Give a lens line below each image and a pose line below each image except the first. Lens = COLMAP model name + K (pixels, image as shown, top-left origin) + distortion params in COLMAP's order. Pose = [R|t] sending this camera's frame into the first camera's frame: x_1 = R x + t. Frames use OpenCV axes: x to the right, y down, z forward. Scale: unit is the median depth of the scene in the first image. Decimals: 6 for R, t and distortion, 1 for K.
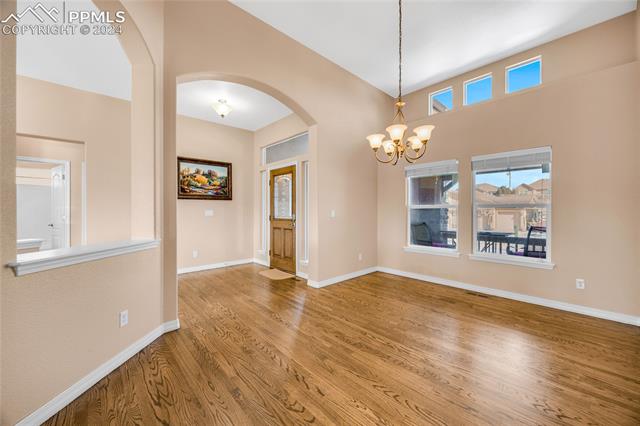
lens RADIAL K [[248.9, 0, 321.4], [0, 248.9, 210.5], [0, 0, 1]] dist [0.000016, 0.000016]
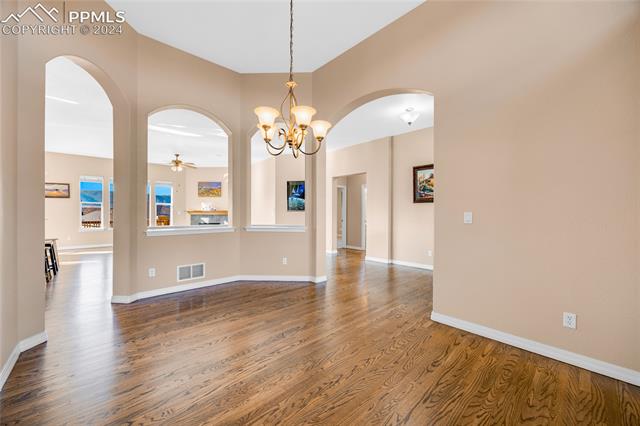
lens RADIAL K [[248.9, 0, 323.1], [0, 248.9, 212.1], [0, 0, 1]] dist [0.000016, 0.000016]
pose [[-0.006977, -0.001106, -0.999975, 0.891407], [-0.005536, 0.999984, -0.001067, 0.001335], [0.999960, 0.005528, -0.006983, 0.861675]]
